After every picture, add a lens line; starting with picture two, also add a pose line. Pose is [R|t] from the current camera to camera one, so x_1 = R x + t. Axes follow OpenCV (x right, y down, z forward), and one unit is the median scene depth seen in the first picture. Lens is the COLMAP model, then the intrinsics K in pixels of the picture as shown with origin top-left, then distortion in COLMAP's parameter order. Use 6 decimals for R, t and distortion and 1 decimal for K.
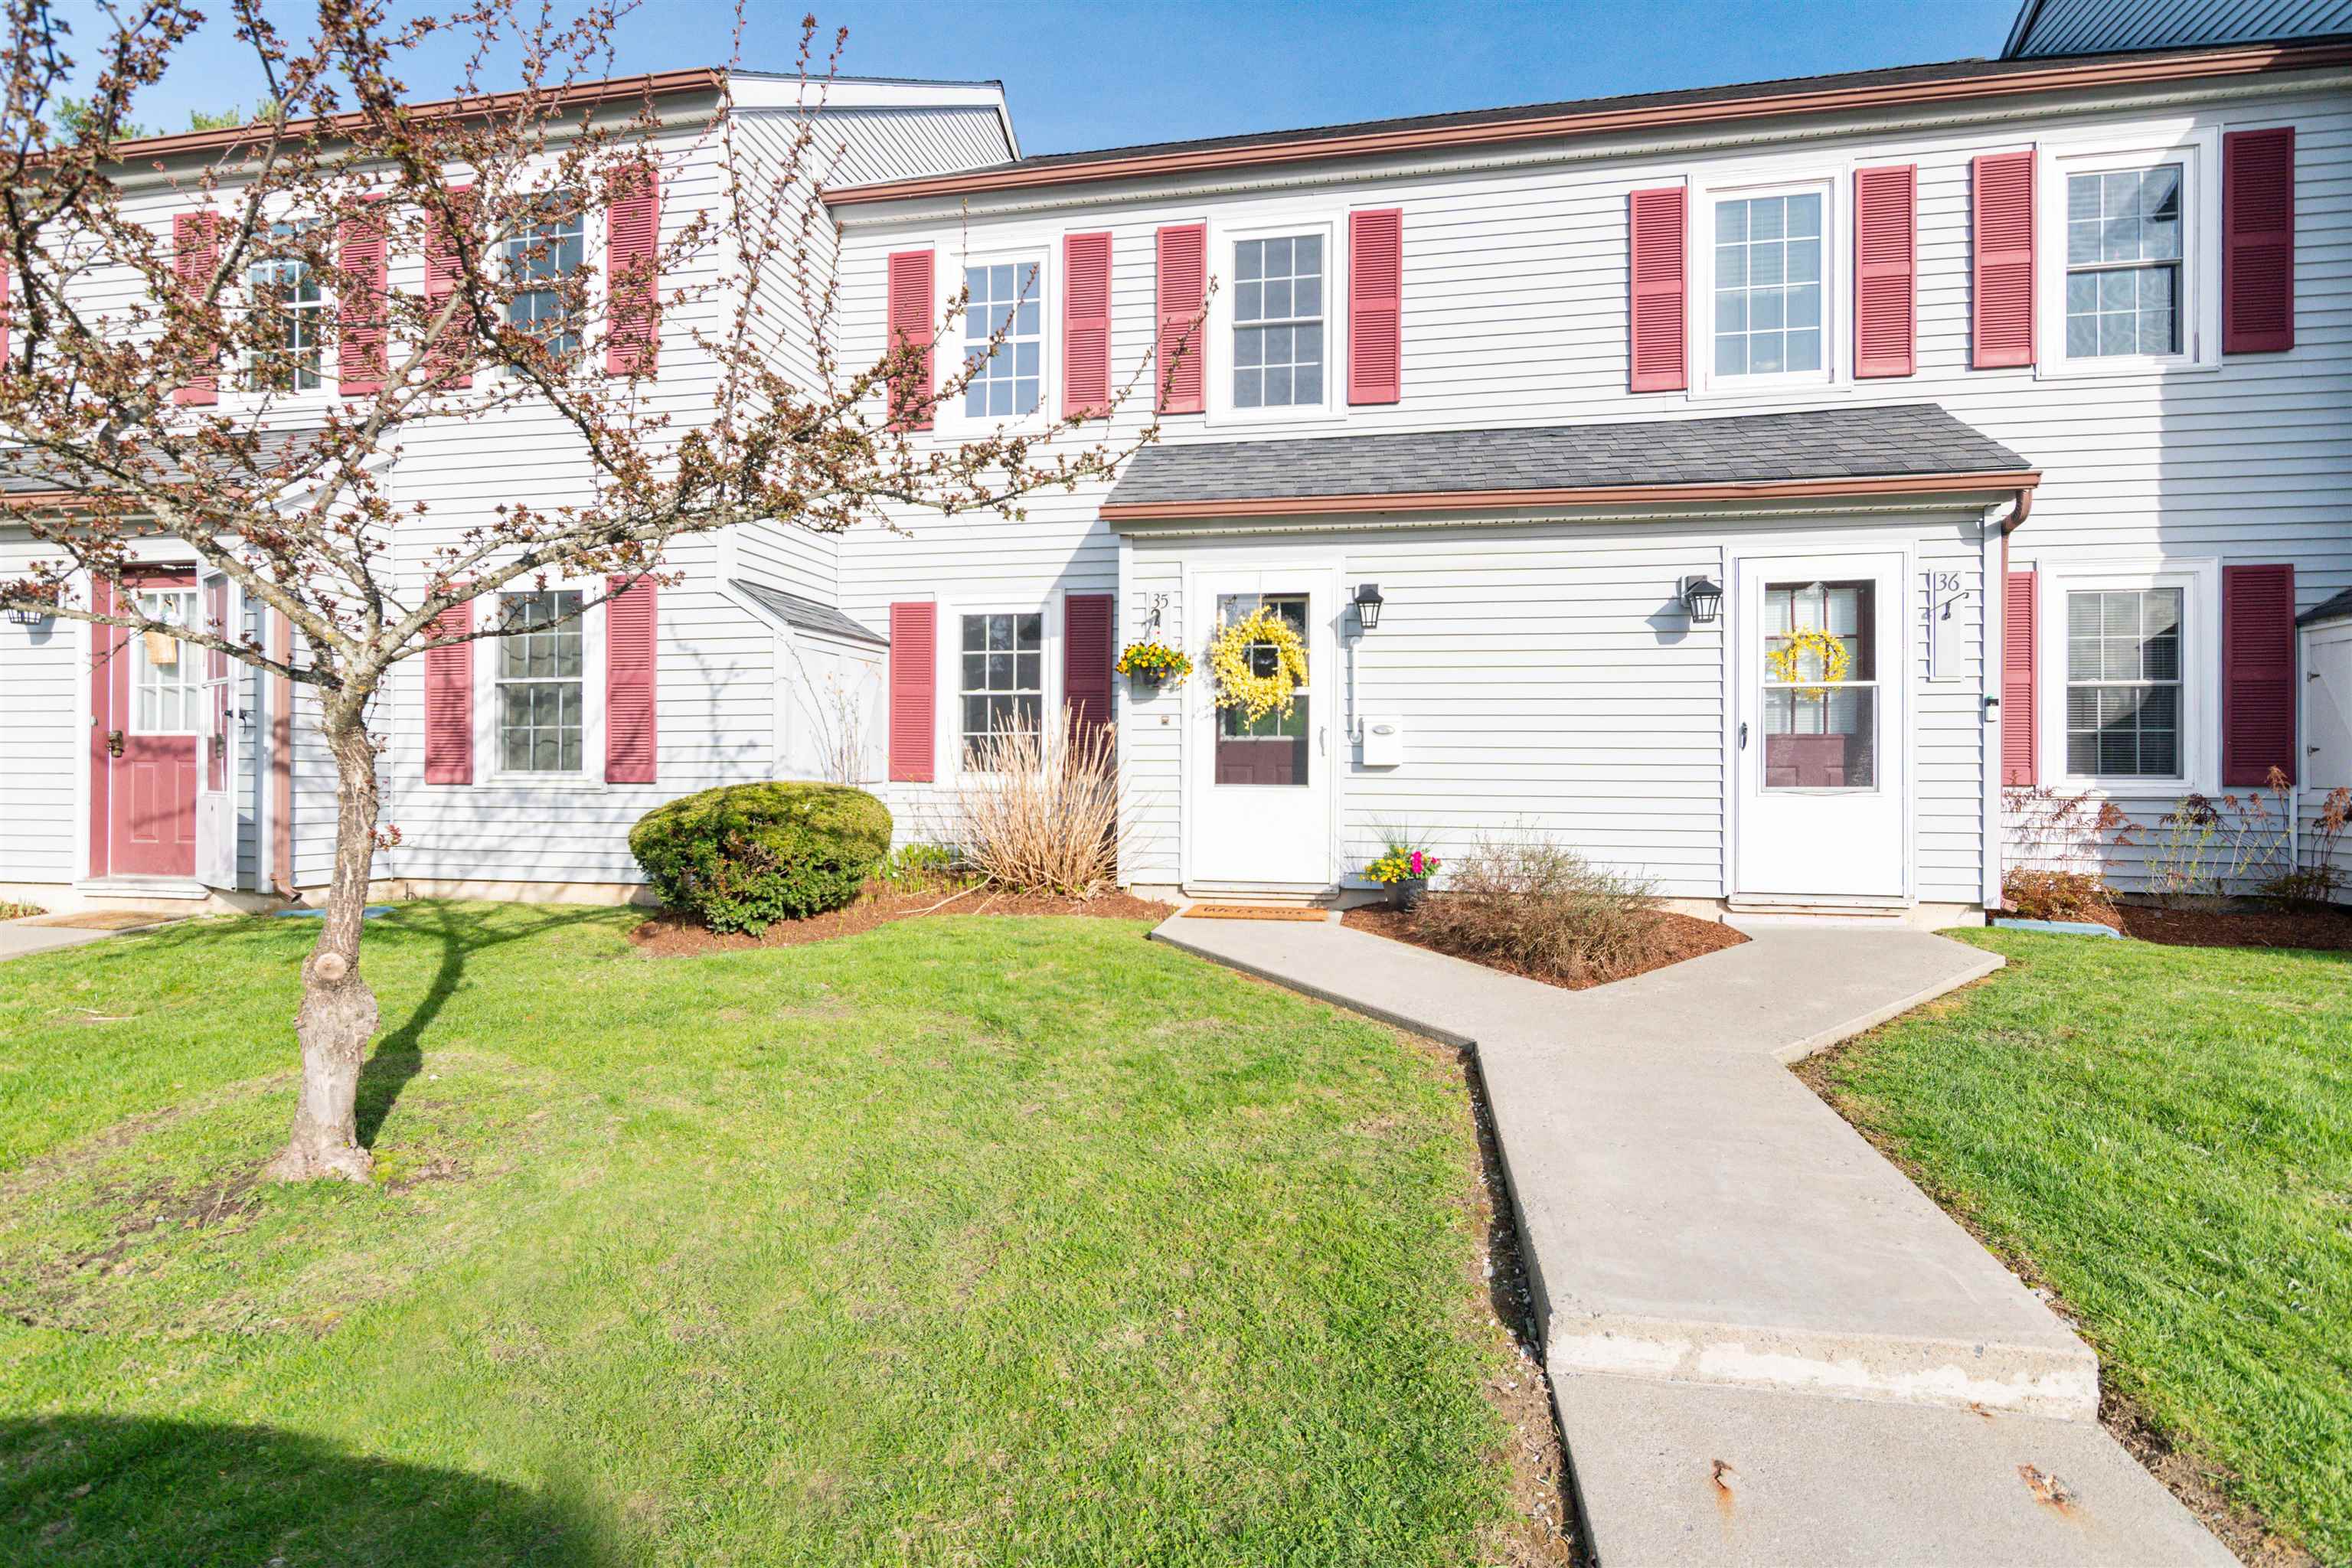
lens RADIAL K [[1143.3, 0, 1165.4], [0, 1143.3, 762.5], [0, 0, 1]] dist [-0.000379, 0.000943]
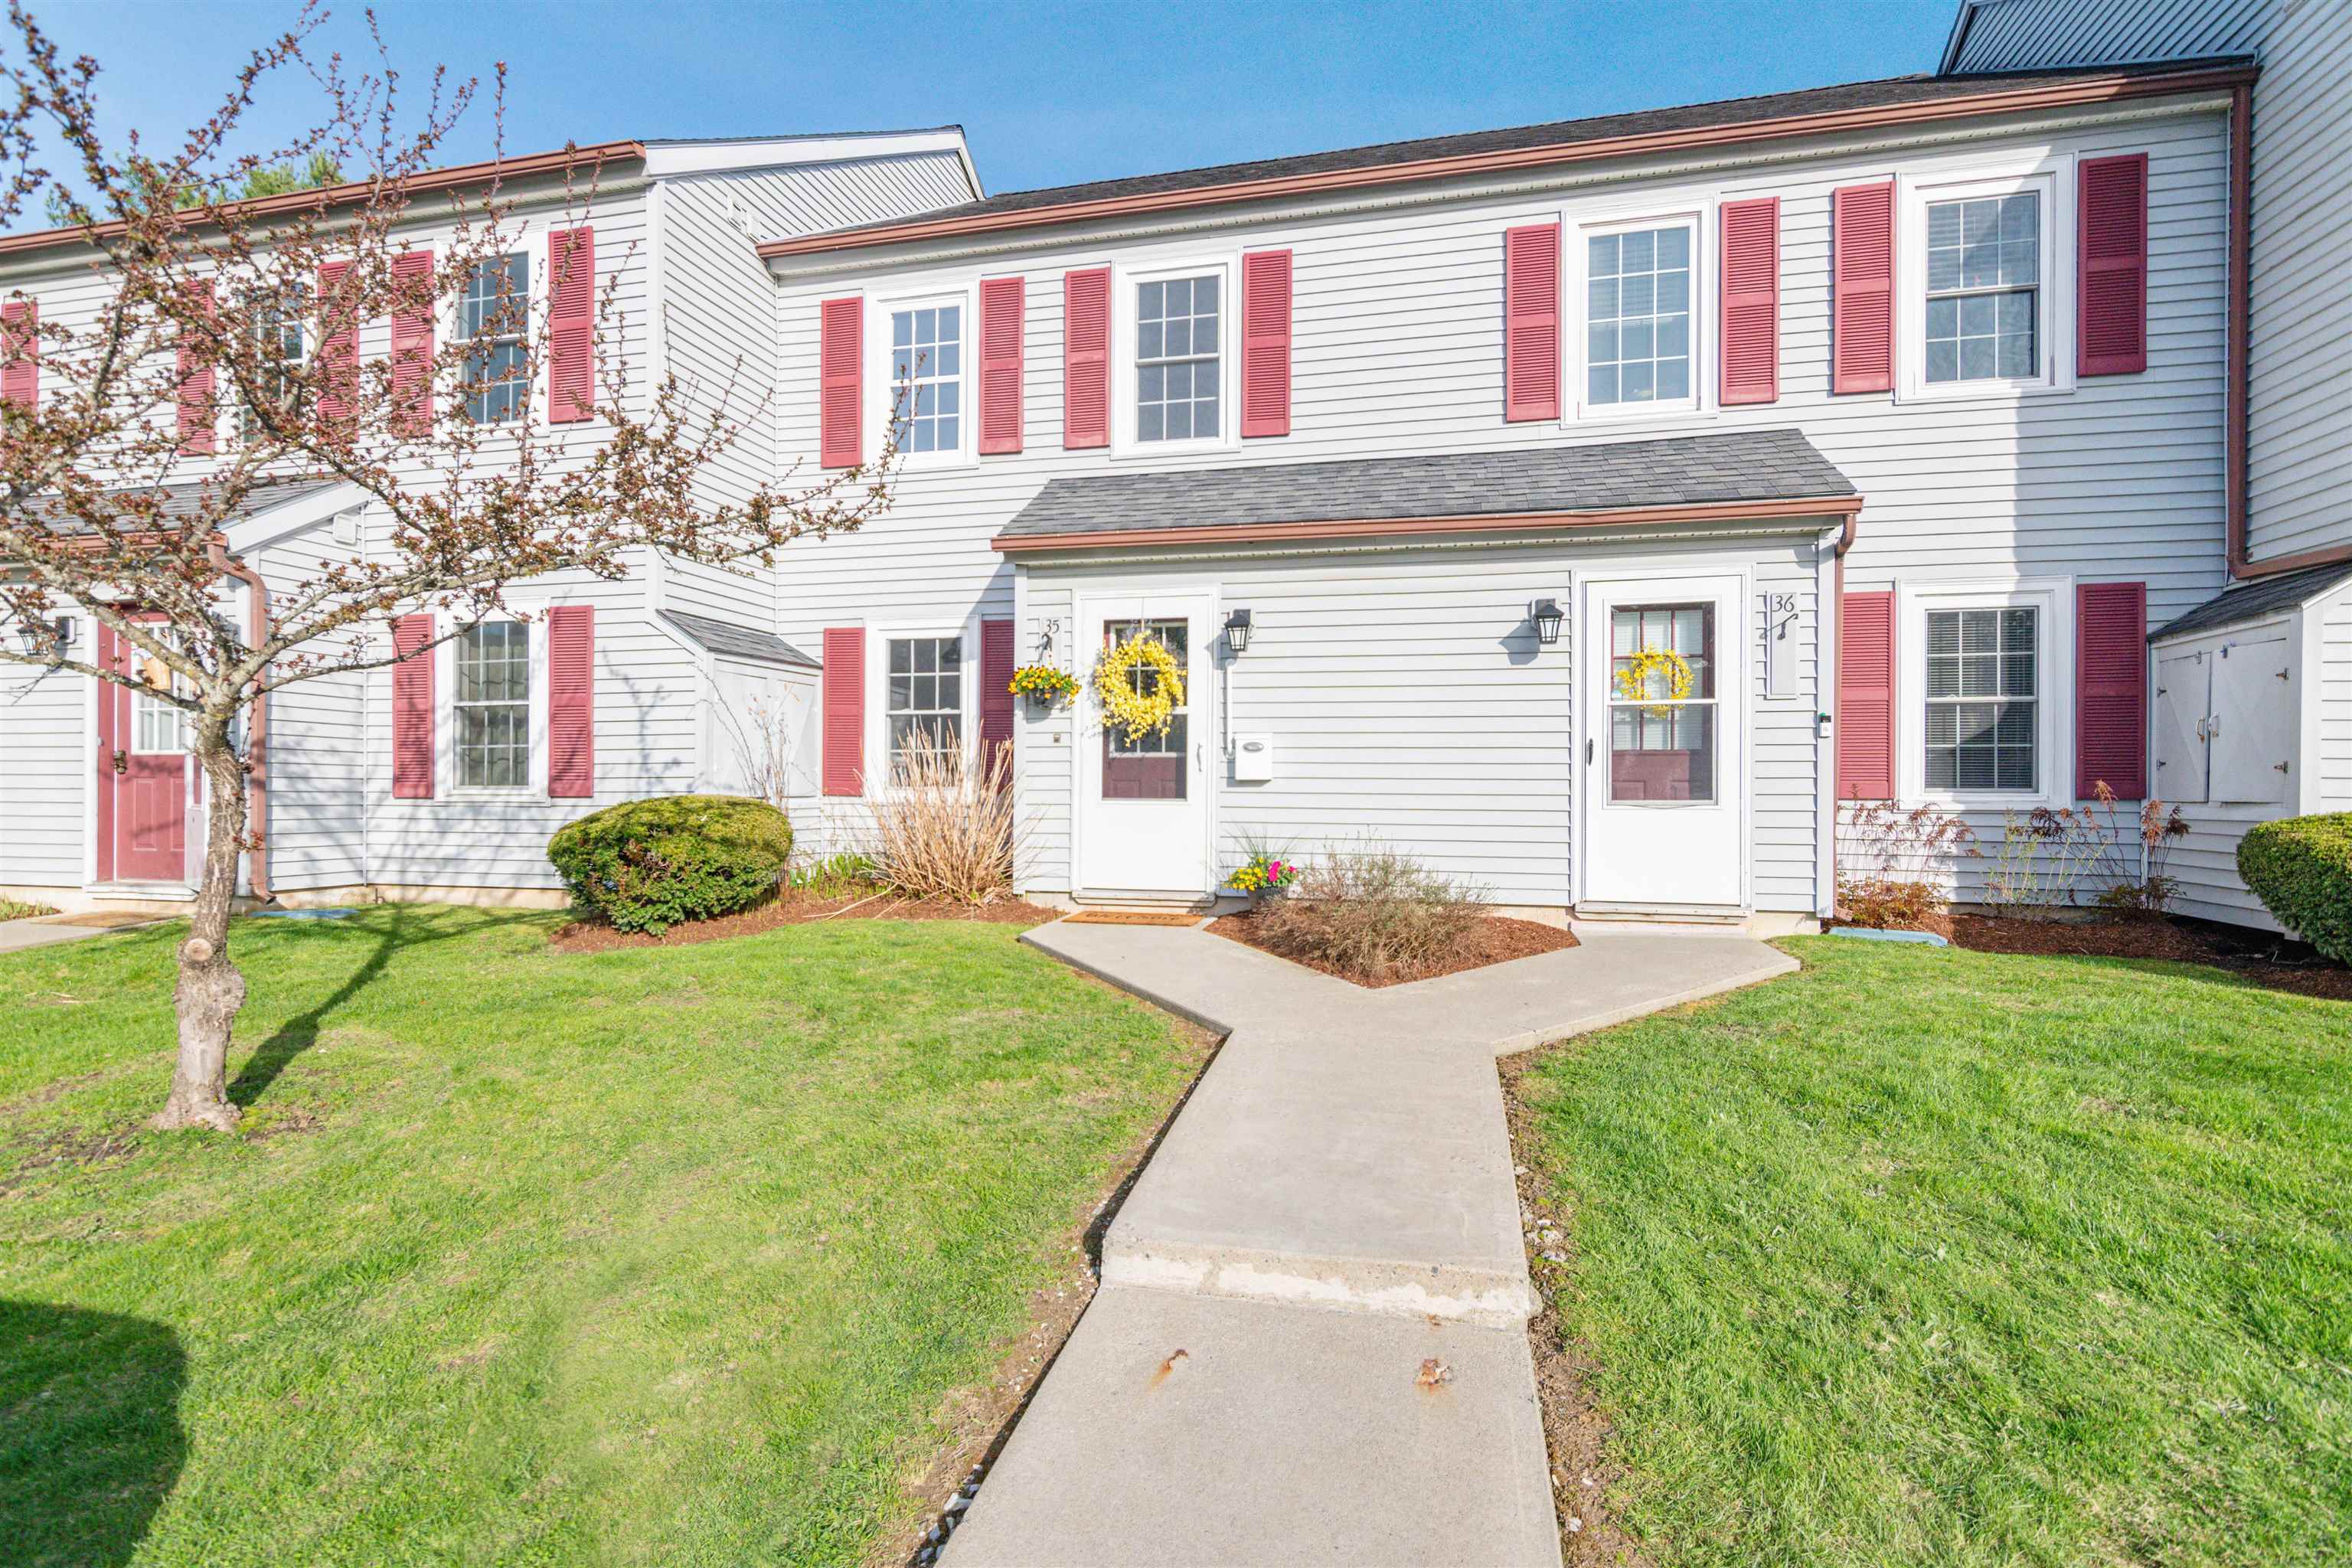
lens RADIAL K [[1146.7, 0, 1163.6], [0, 1146.7, 783.4], [0, 0, 1]] dist [0.000942, -0.000662]
pose [[0.998660, -0.000901, -0.051743, 0.156889], [0.001128, 0.999990, 0.004344, 0.000676], [0.051739, -0.004396, 0.998651, -0.064710]]
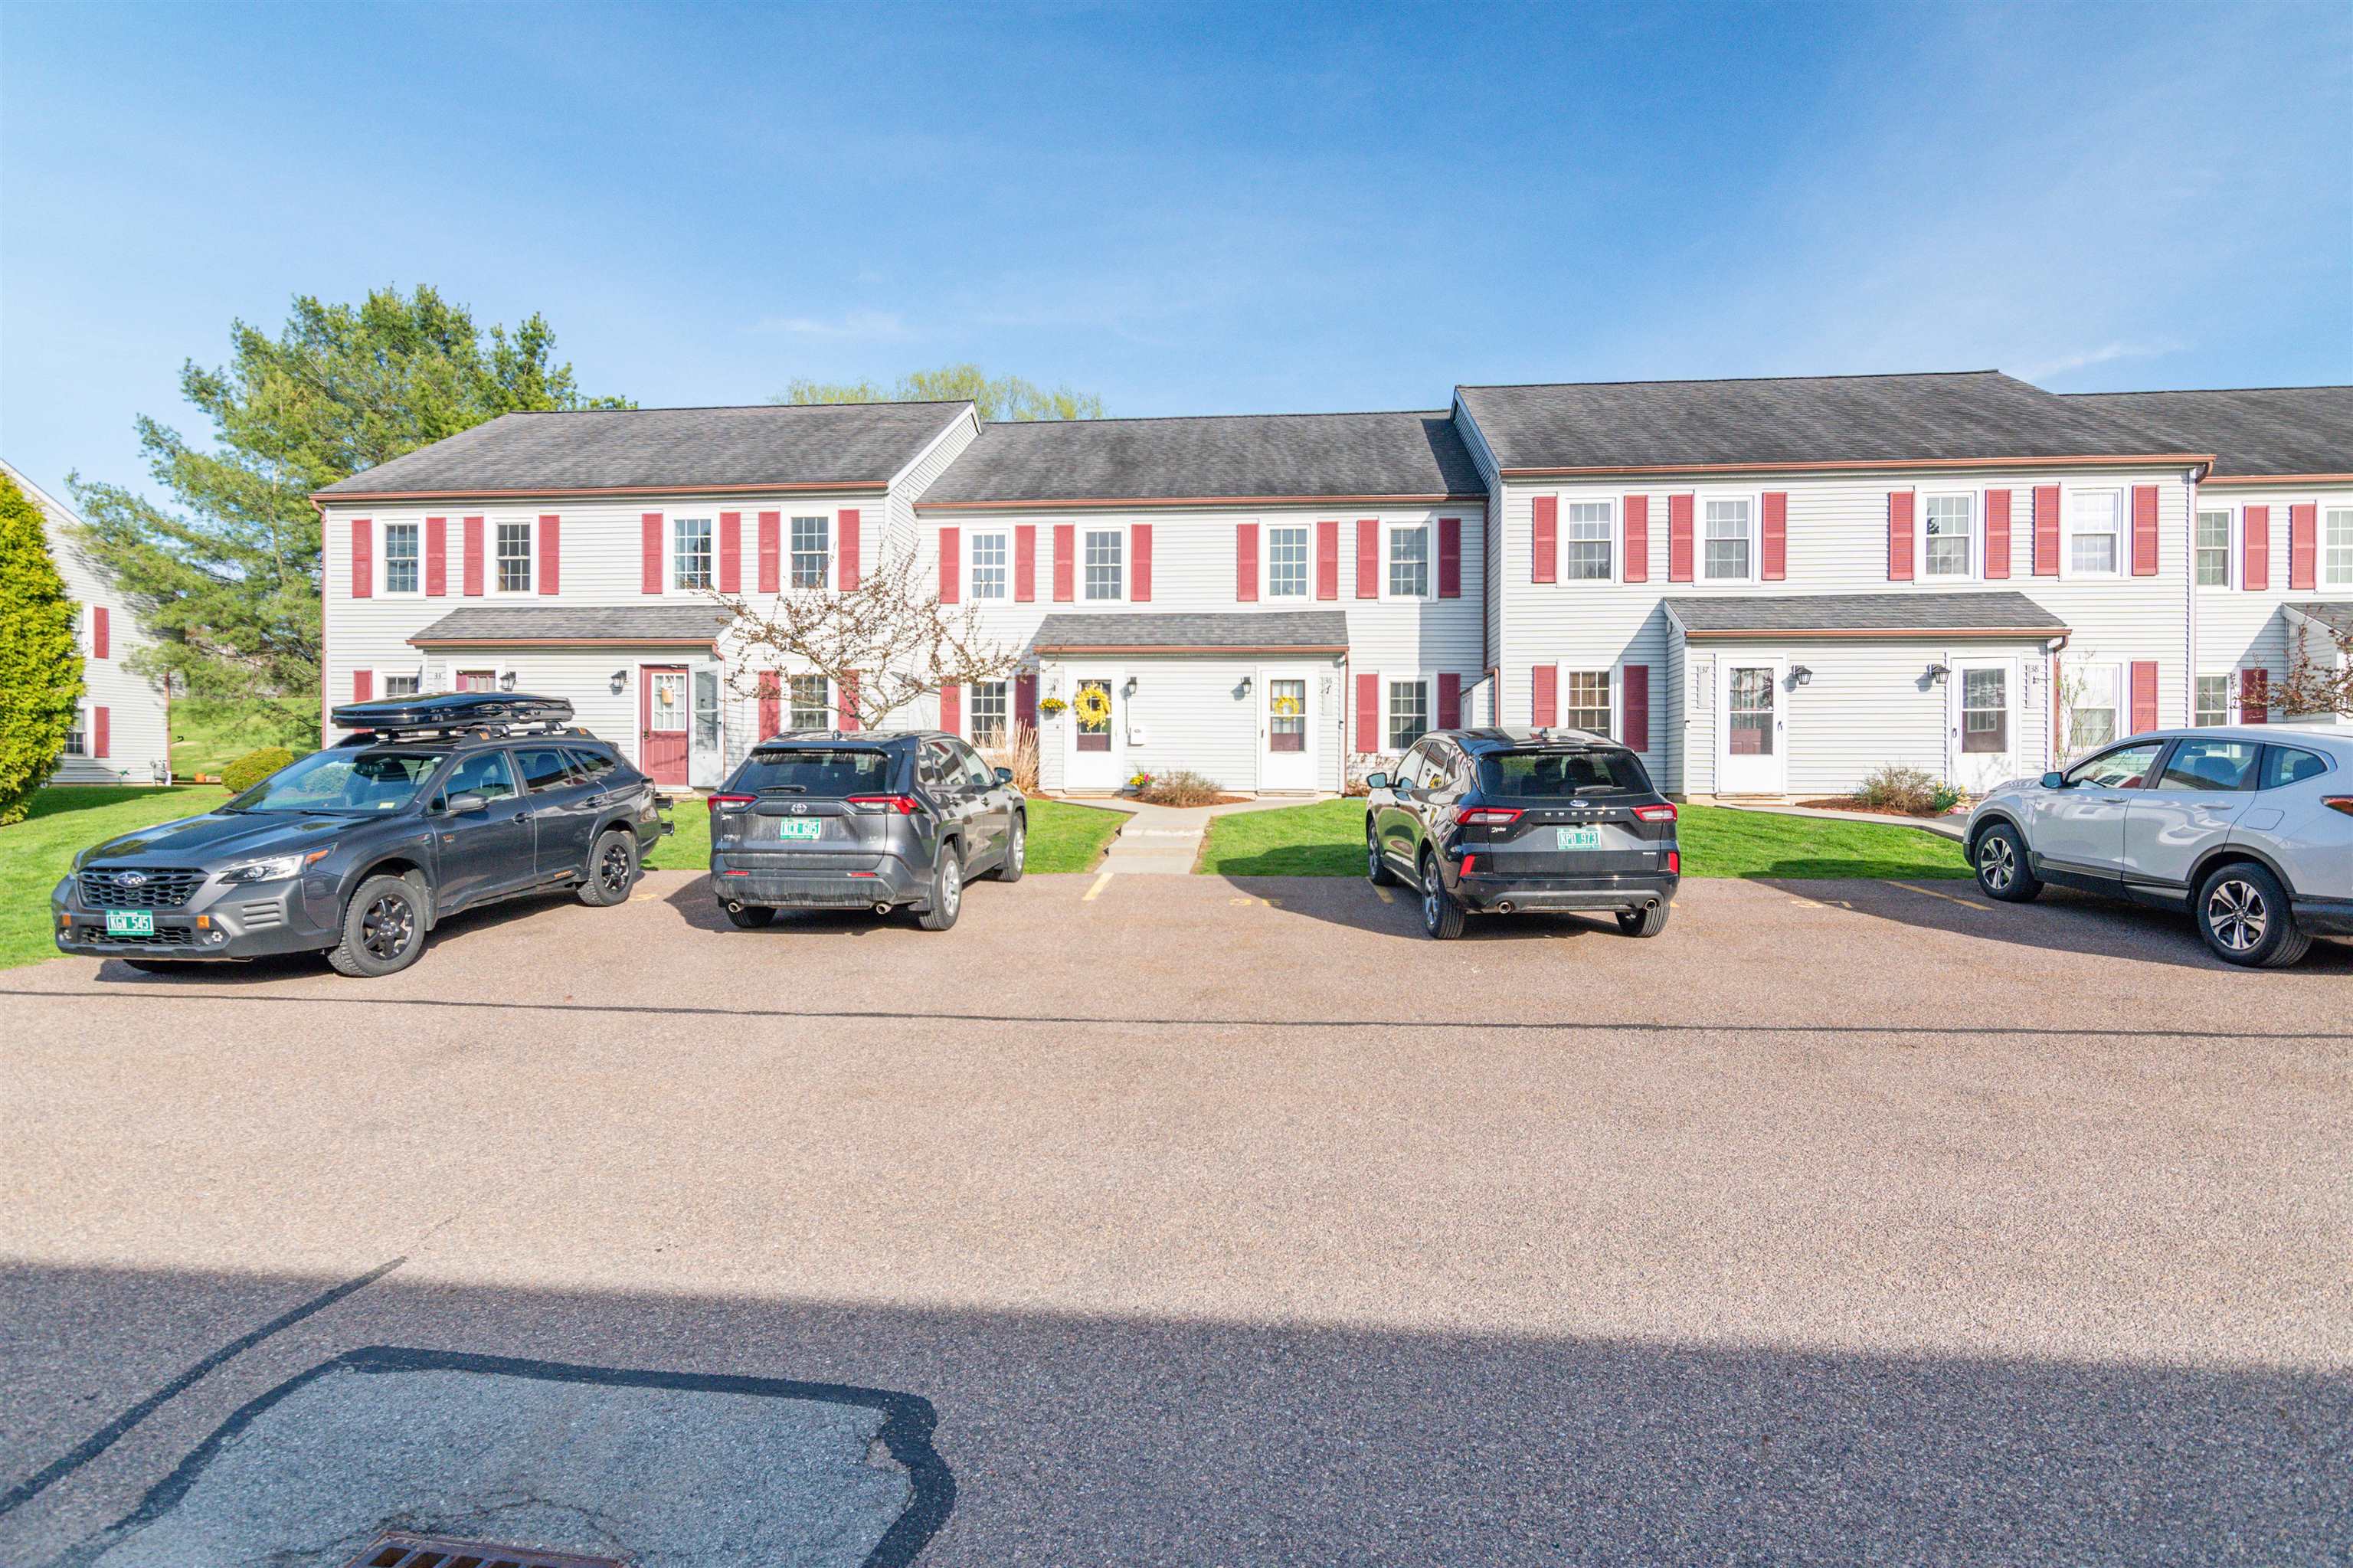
lens RADIAL K [[1143.8, 0, 1165.9], [0, 1143.8, 762.5], [0, 0, 1]] dist [-0.000379, 0.000943]
pose [[0.995453, 0.001692, 0.095240, -0.002421], [-0.001683, 0.999999, -0.000177, 0.045381], [-0.095240, 0.000016, 0.995454, -1.658076]]
